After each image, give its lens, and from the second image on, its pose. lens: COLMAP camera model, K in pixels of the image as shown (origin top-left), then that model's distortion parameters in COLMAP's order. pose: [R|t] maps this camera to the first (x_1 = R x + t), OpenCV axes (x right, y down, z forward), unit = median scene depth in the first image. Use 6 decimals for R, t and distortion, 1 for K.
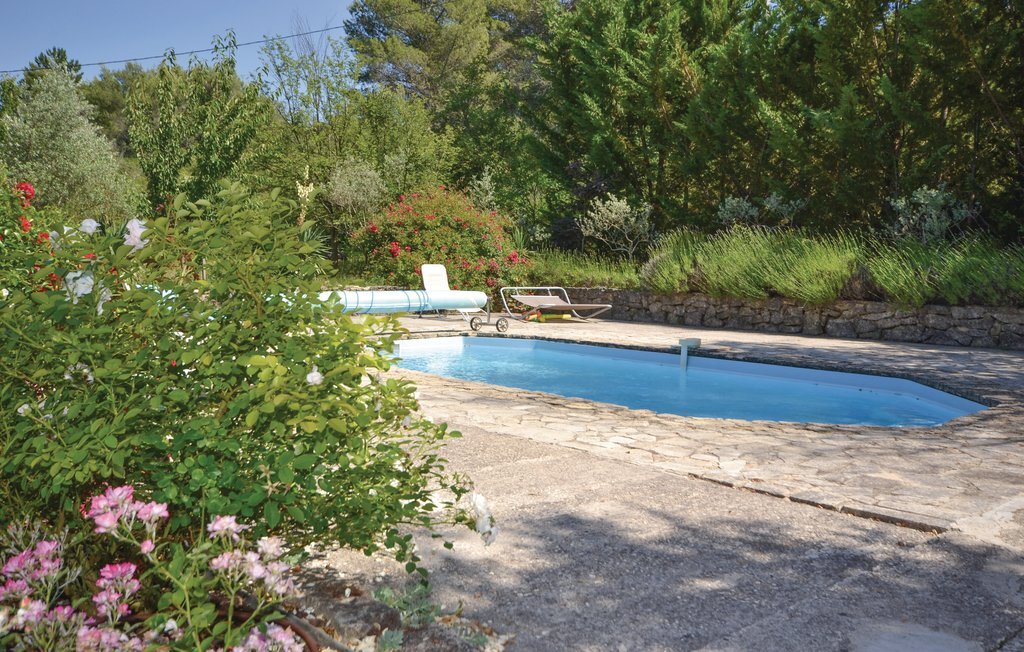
lens RADIAL K [[867.7, 0, 511.8], [0, 867.7, 325.4], [0, 0, 1]] dist [0.042887, 0.003853]
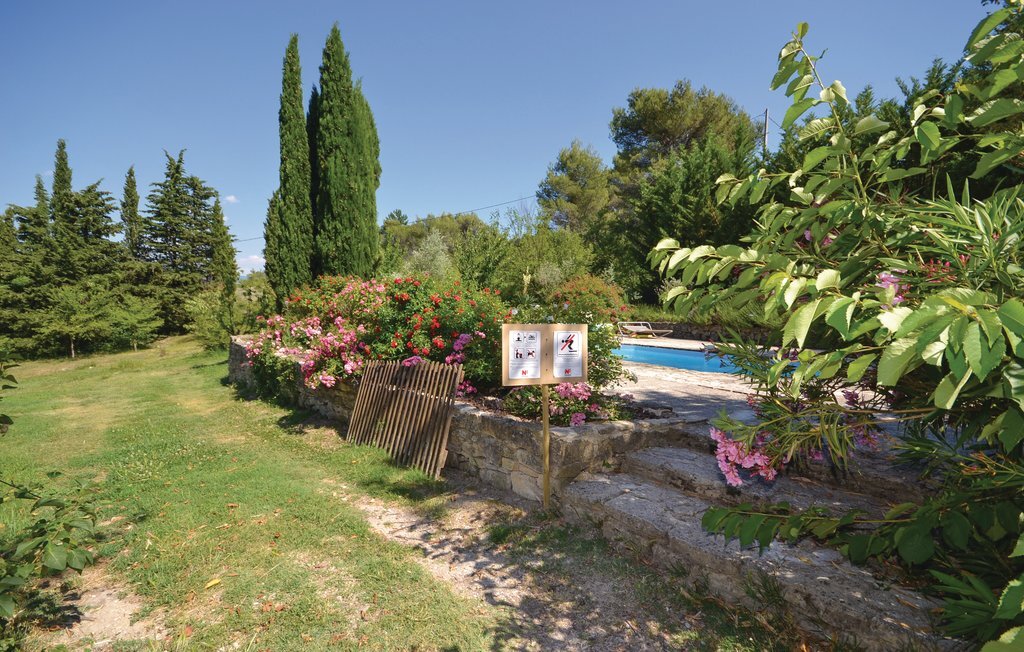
lens RADIAL K [[455.5, 0, 510.5], [0, 455.5, 340.4], [0, 0, 1]] dist [-0.000755, 0.000197]
pose [[0.973644, 0.012792, -0.227712, -0.011597], [-0.013998, 0.999895, -0.003681, 0.007292], [0.227641, 0.006772, 0.973722, -0.120549]]
